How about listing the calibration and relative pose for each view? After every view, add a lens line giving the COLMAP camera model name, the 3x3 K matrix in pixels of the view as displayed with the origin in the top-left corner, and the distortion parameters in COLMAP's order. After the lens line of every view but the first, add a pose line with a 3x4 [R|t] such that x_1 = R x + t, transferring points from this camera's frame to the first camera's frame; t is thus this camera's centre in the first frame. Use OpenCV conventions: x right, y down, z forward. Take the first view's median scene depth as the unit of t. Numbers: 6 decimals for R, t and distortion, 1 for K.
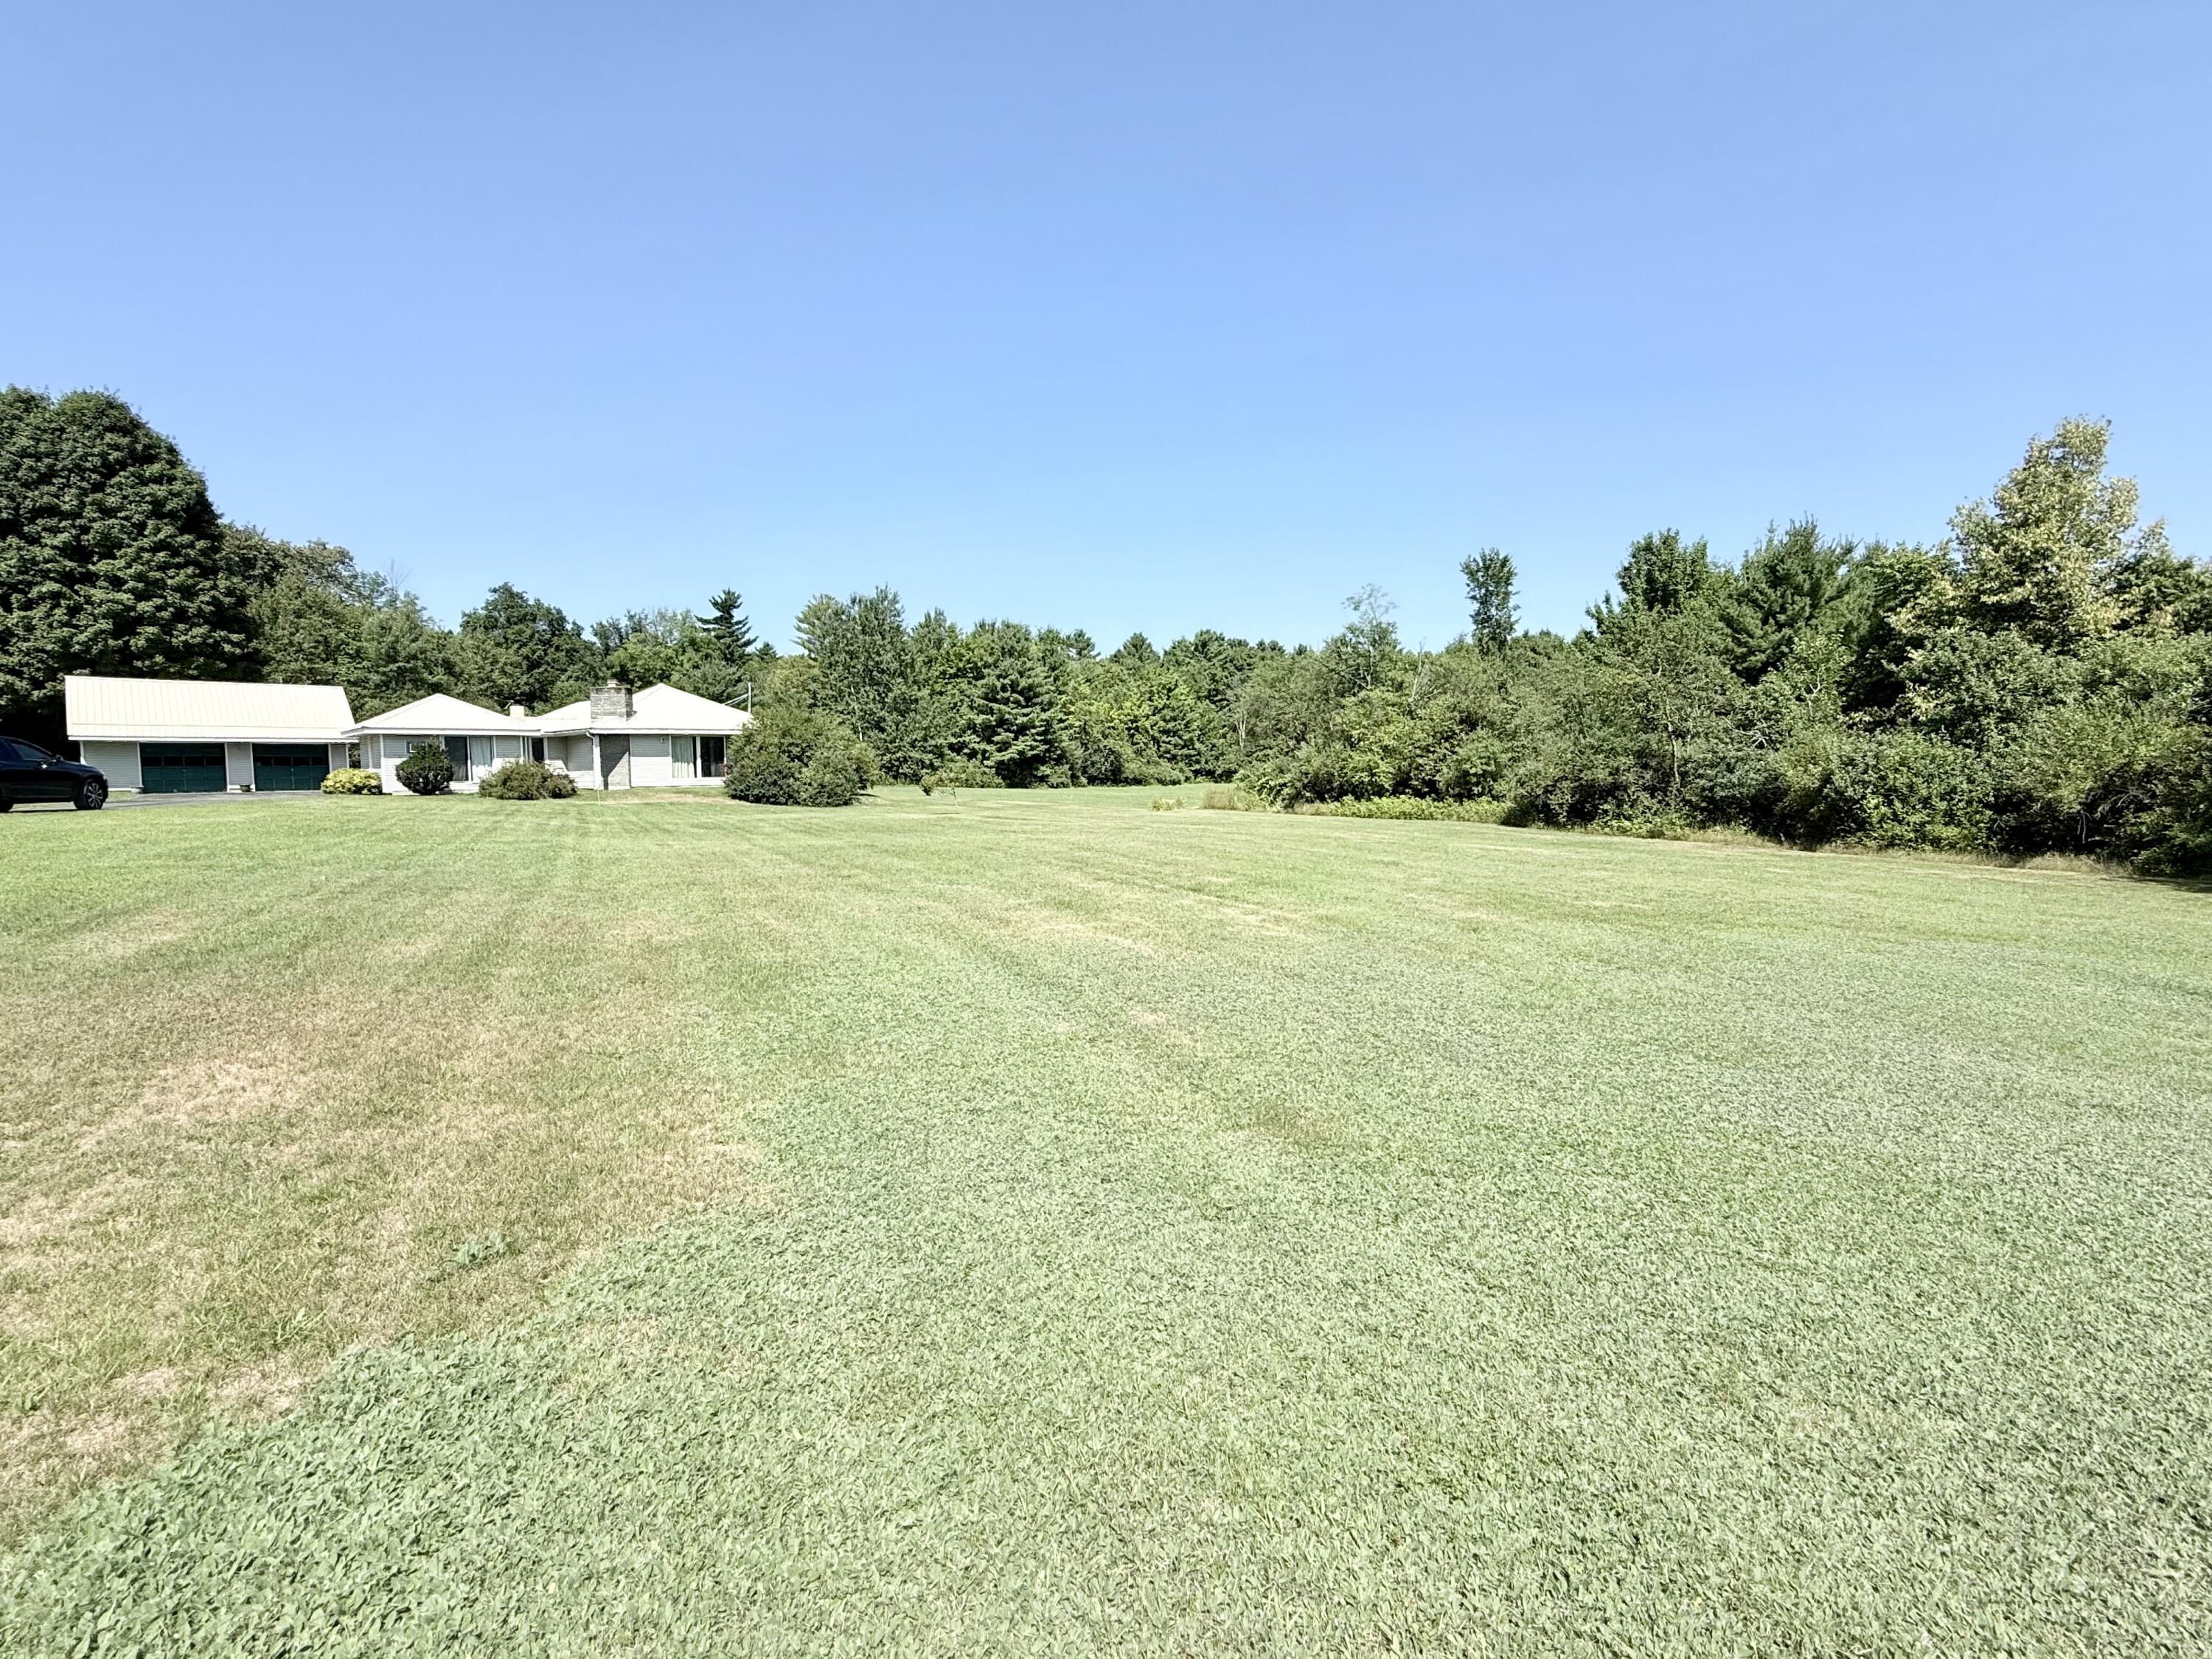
lens RADIAL K [[1001.0, 0, 1096.5], [0, 1001.0, 814.7], [0, 0, 1]] dist [0.006131, 0.002796]
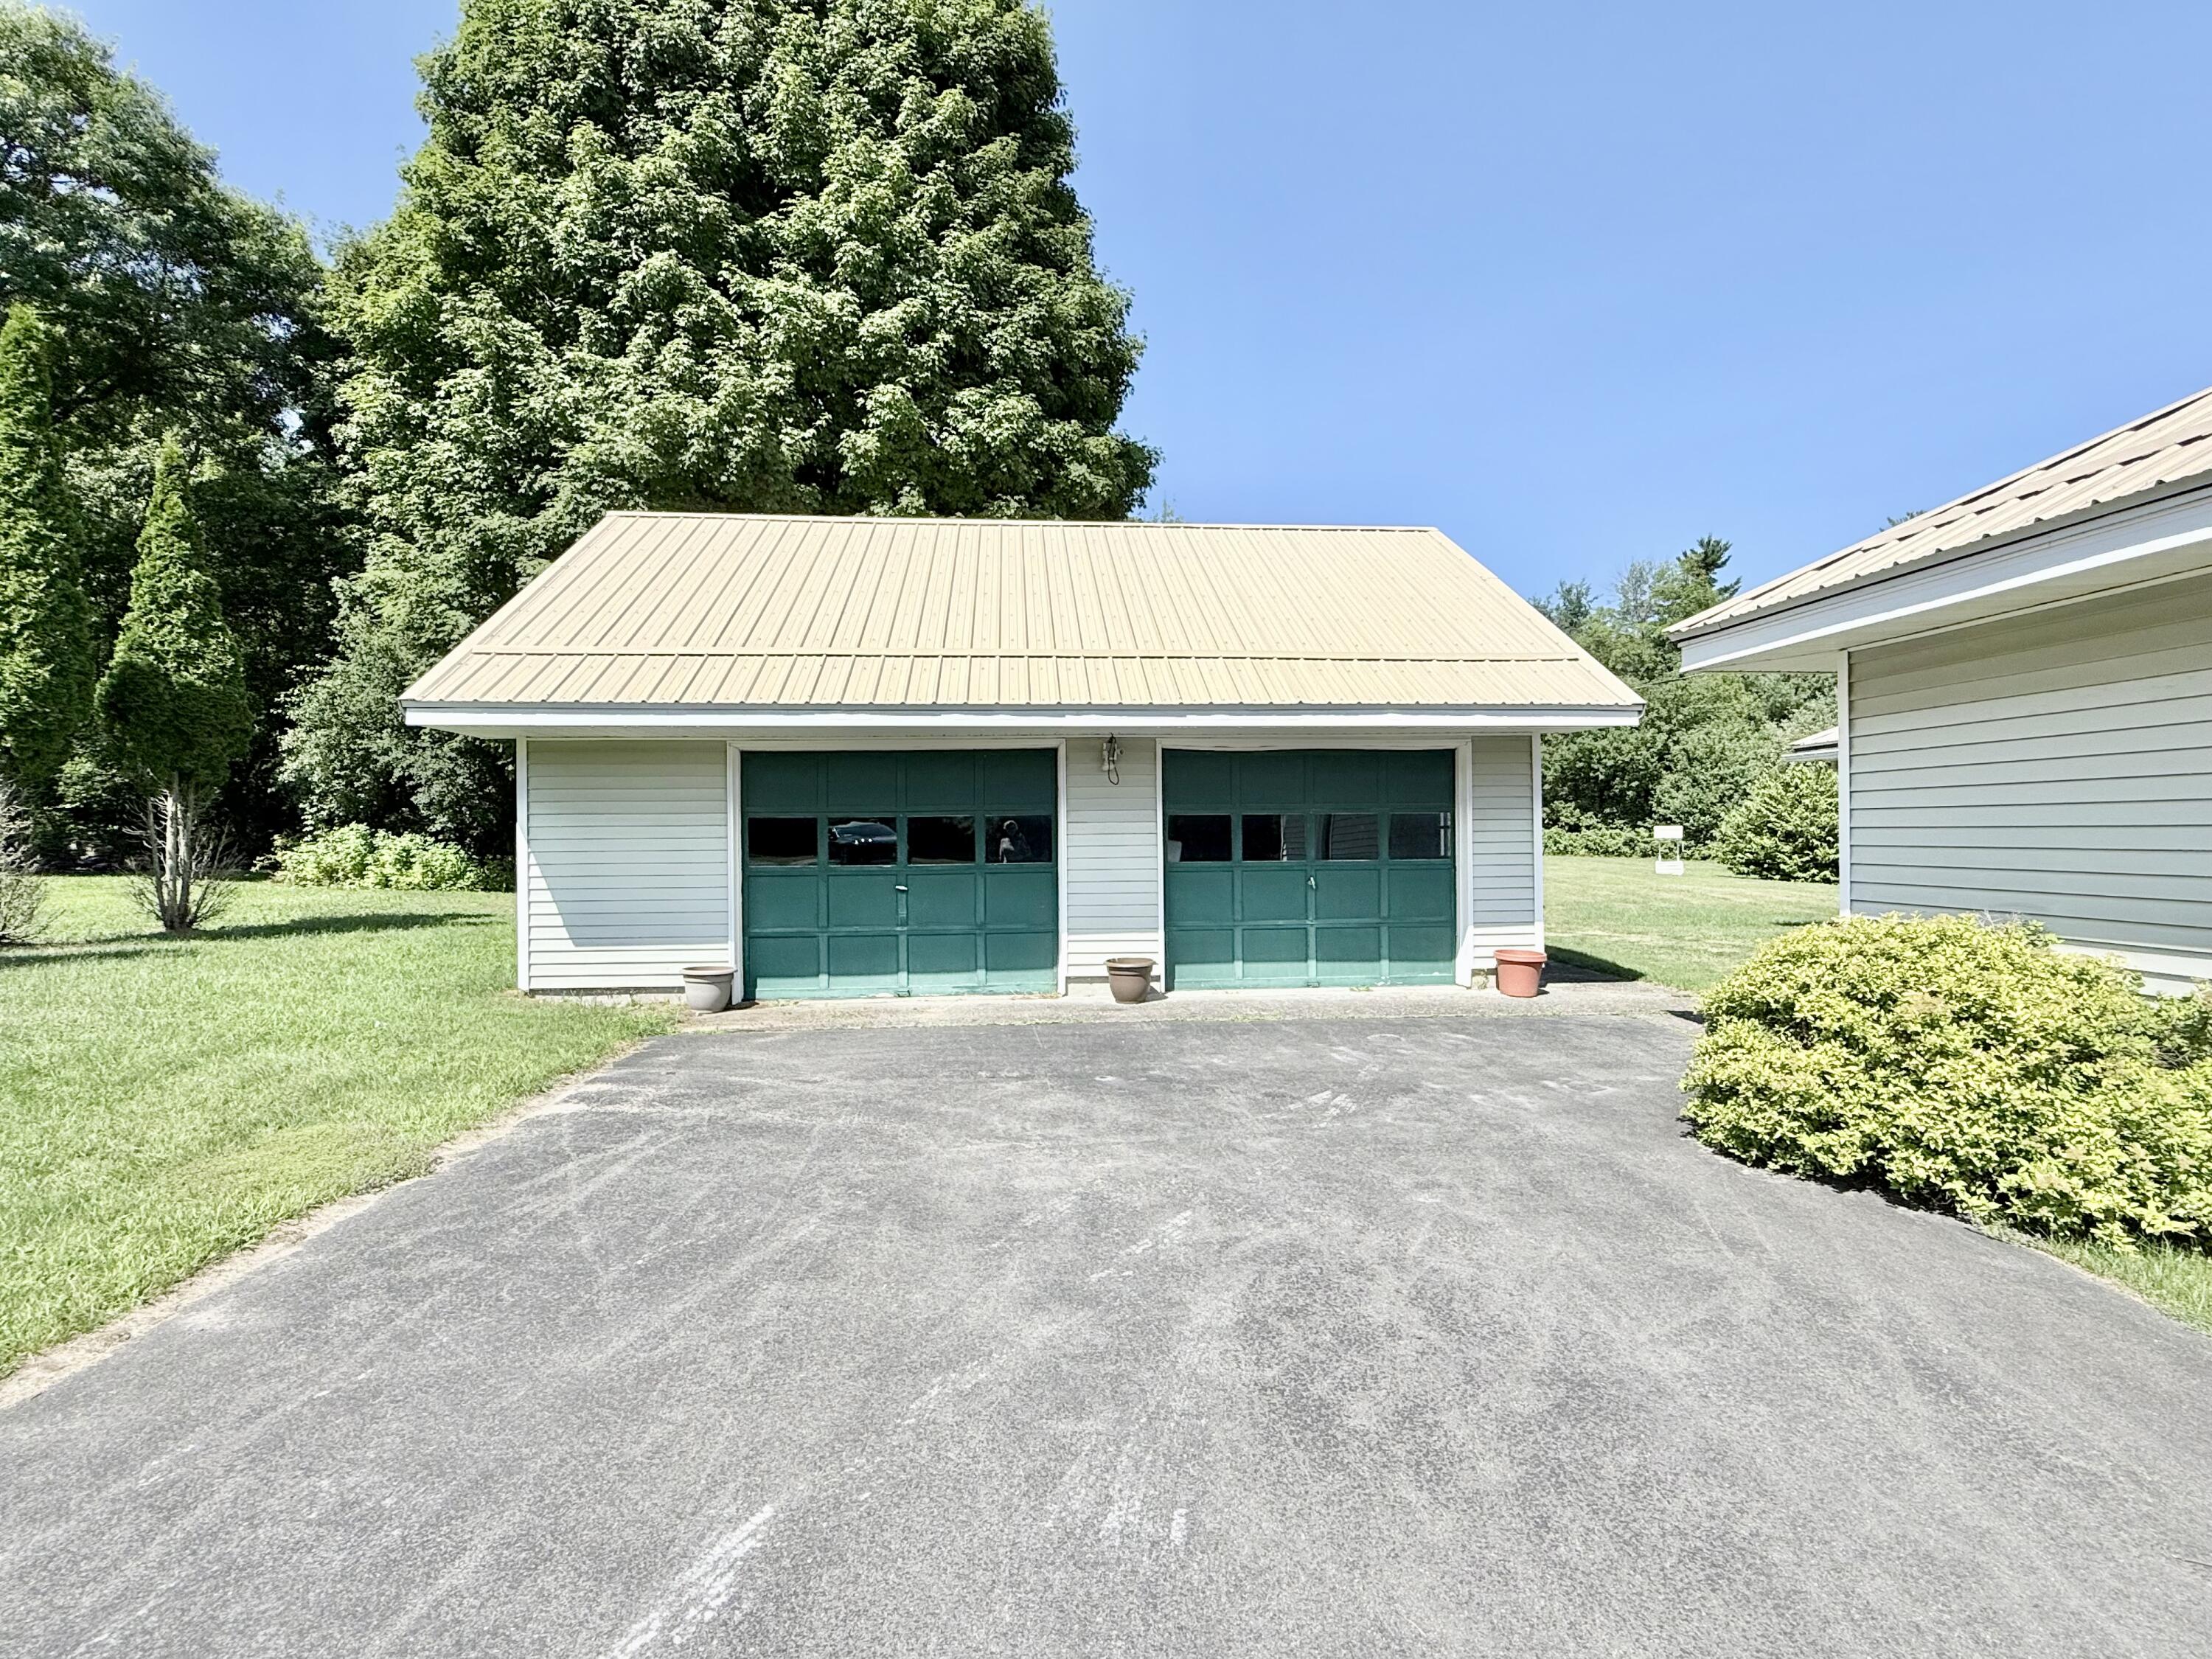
lens RADIAL K [[1076.0, 0, 1115.0], [0, 1076.0, 836.8], [0, 0, 1]] dist [0.003704, -0.003577]
pose [[0.779305, 0.003199, -0.626637, -0.672798], [-0.027698, 0.999186, -0.029345, -0.043543], [0.626033, 0.040226, 0.778759, 0.784800]]
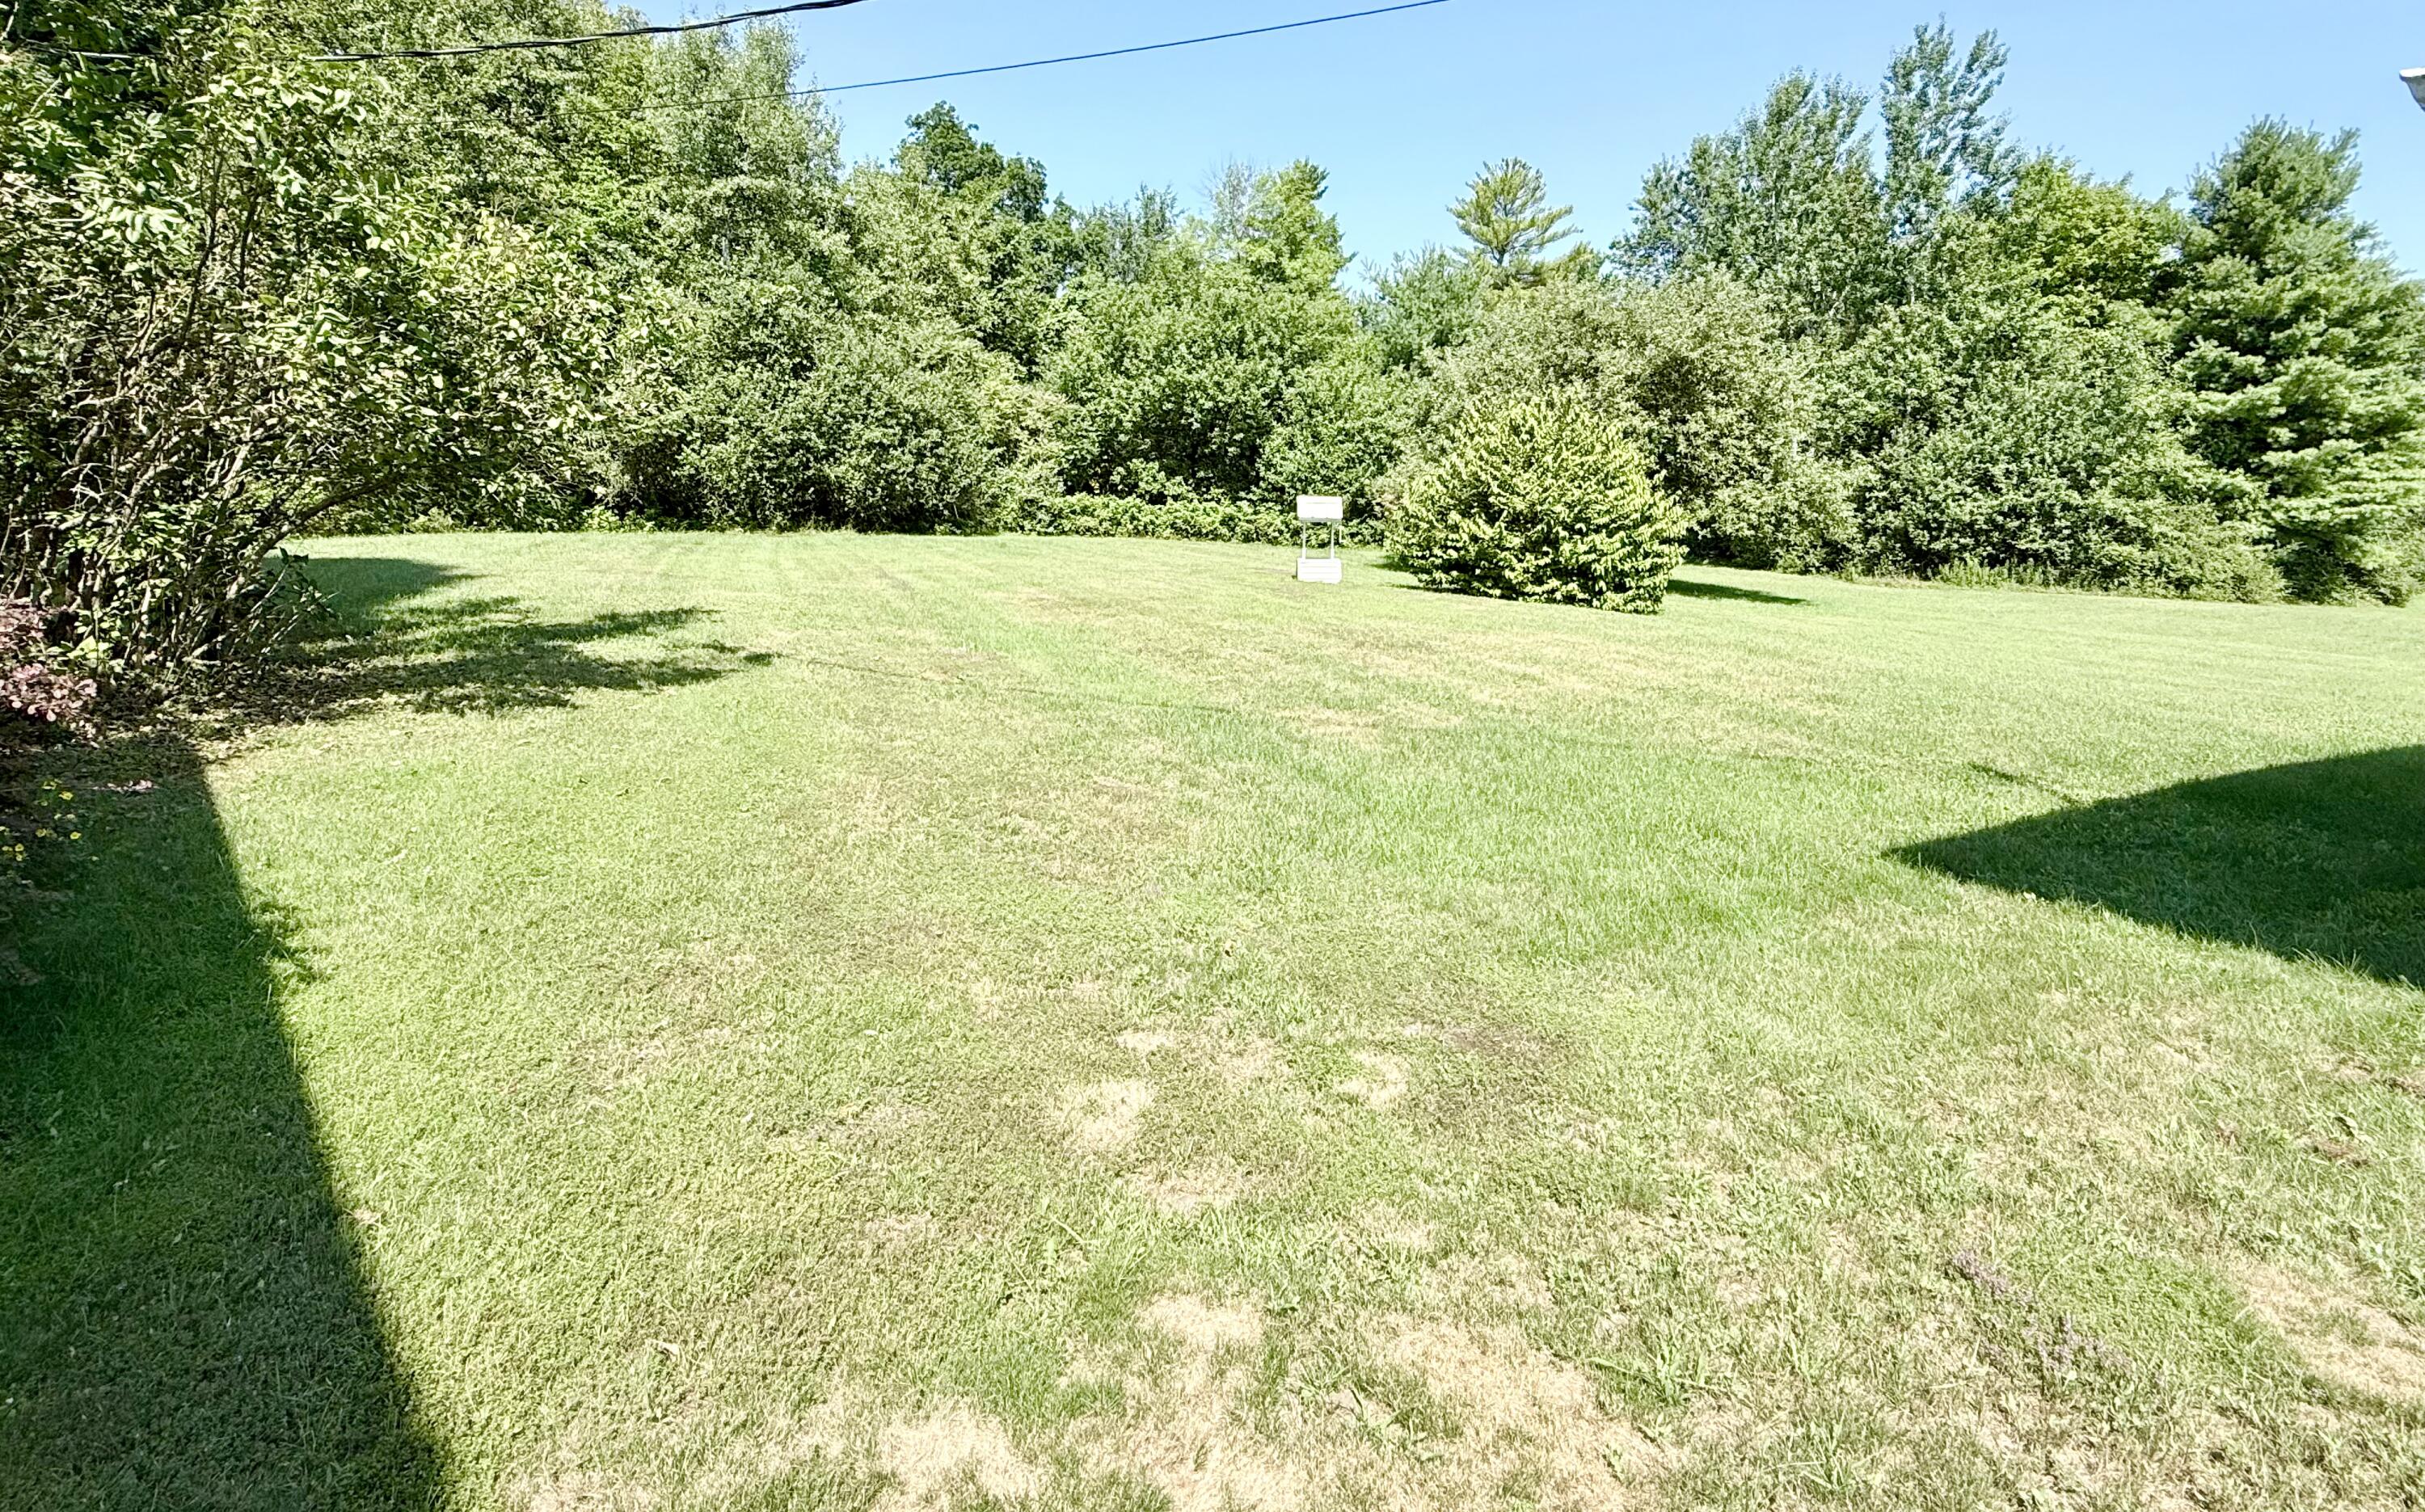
lens RADIAL K [[1179.7, 0, 1214.8], [0, 1179.7, 614.8], [0, 0, 1]] dist [-0.004897, 0.000273]
pose [[0.976108, 0.049891, -0.211482, -0.770061], [-0.040612, 0.998021, 0.047998, -0.056212], [0.213458, -0.038262, 0.976203, 1.105042]]
